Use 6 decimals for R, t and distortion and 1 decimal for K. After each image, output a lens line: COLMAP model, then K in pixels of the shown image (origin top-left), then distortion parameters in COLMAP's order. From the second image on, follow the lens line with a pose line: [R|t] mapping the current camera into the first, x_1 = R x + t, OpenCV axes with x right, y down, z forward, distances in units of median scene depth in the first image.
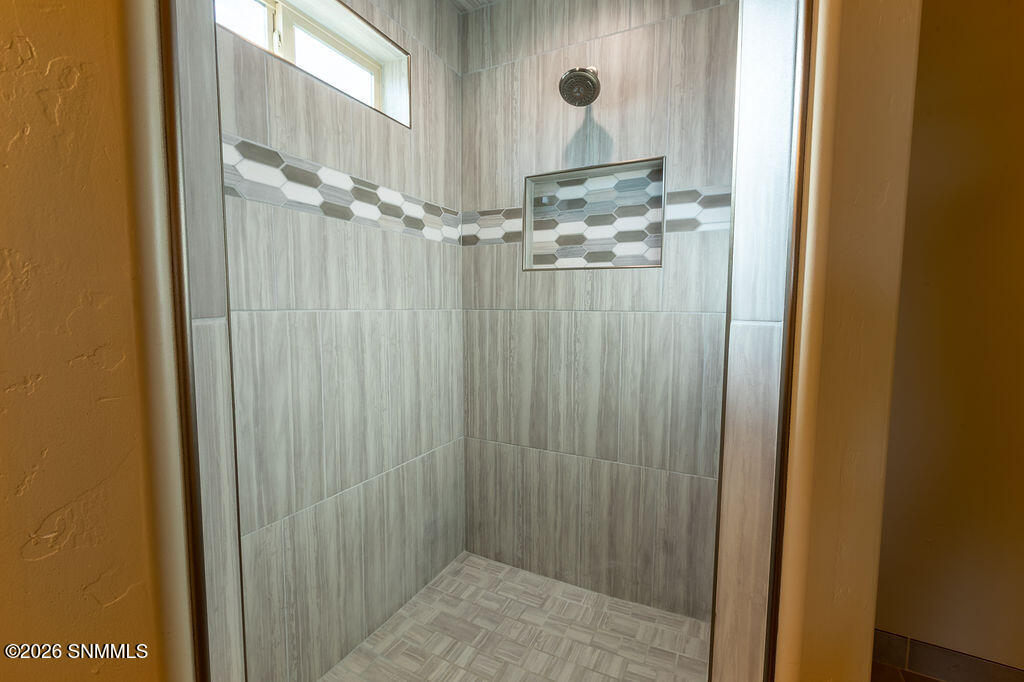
lens RADIAL K [[454.7, 0, 513.8], [0, 454.7, 341.6], [0, 0, 1]] dist [0.002494, -0.001422]
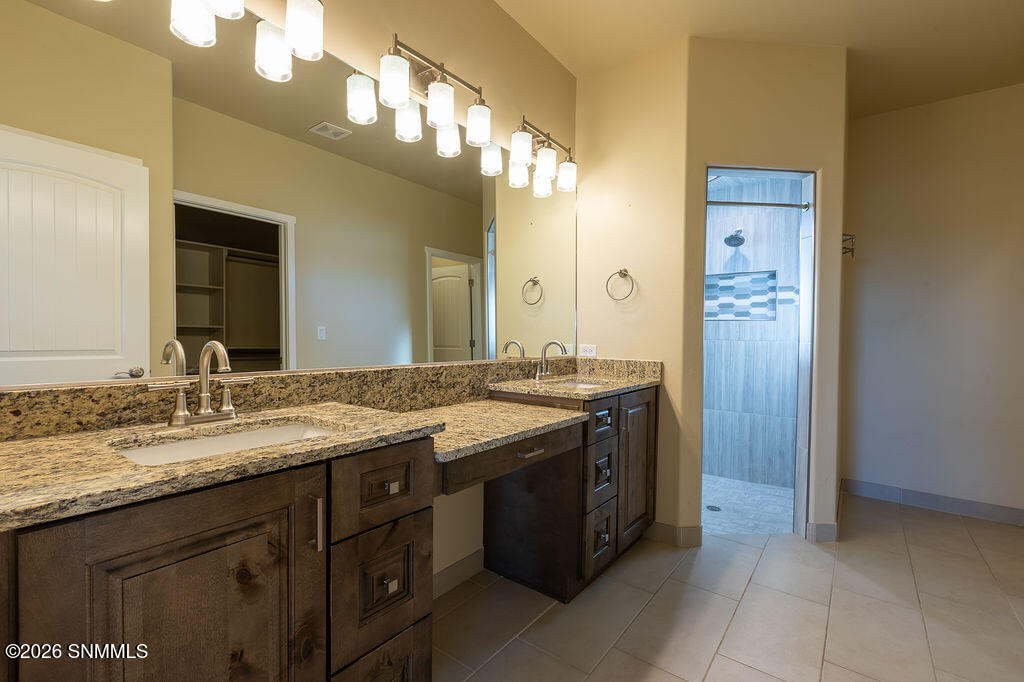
lens RADIAL K [[454.7, 0, 508.3], [0, 454.7, 342.5], [0, 0, 1]] dist [0.002494, -0.001422]
pose [[0.980225, 0.008042, -0.197725, -0.455811], [-0.021085, 0.997731, -0.063946, 0.097902], [0.196762, 0.066850, 0.978170, -1.252886]]
